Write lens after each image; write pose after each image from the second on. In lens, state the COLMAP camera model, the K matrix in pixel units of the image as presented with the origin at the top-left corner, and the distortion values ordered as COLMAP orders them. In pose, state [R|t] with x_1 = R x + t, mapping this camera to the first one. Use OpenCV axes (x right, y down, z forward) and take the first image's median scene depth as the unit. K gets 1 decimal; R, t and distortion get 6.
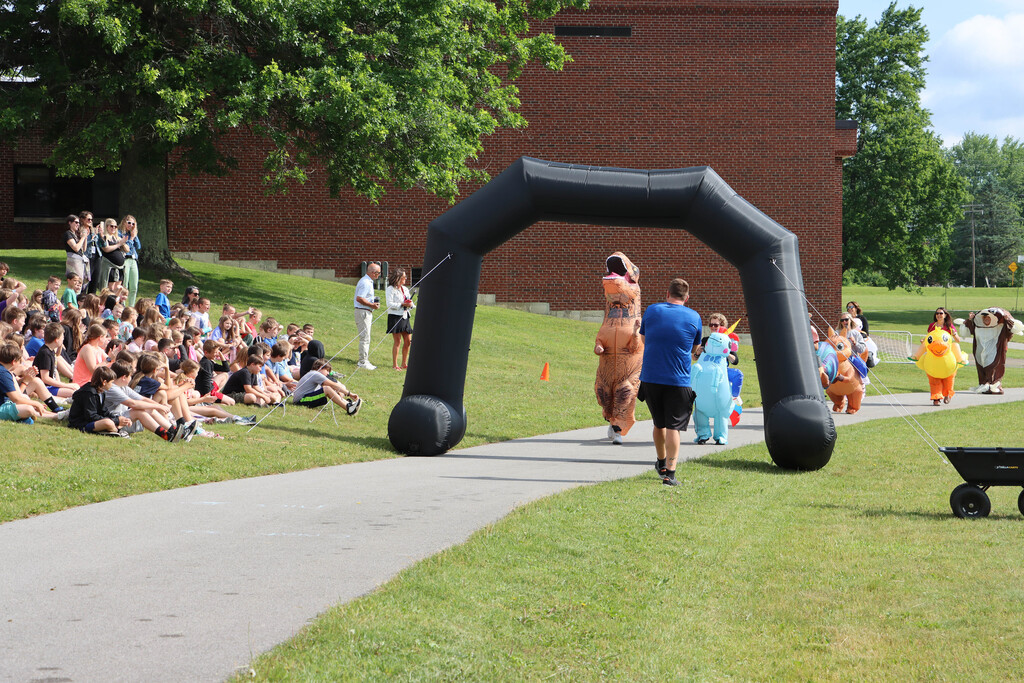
lens RADIAL K [[2671.2, 0, 512.0], [0, 2671.2, 341.5], [0, 0, 1]] dist [0.548247, -0.639510]
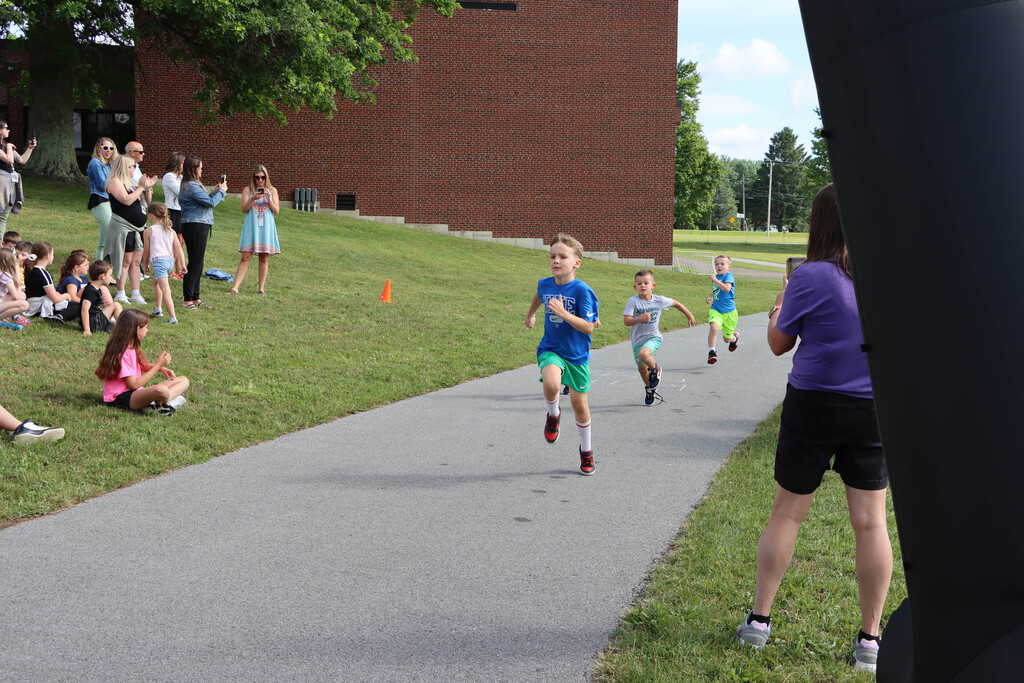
lens RADIAL K [[1349.8, 0, 512.0], [0, 1349.8, 341.5], [0, 0, 1]] dist [0.063849, 0.041462]
pose [[0.999414, 0.012973, 0.031671, 0.024161], [-0.014942, 0.997917, 0.062750, -0.000072], [-0.030791, -0.063186, 0.997527, 0.364874]]
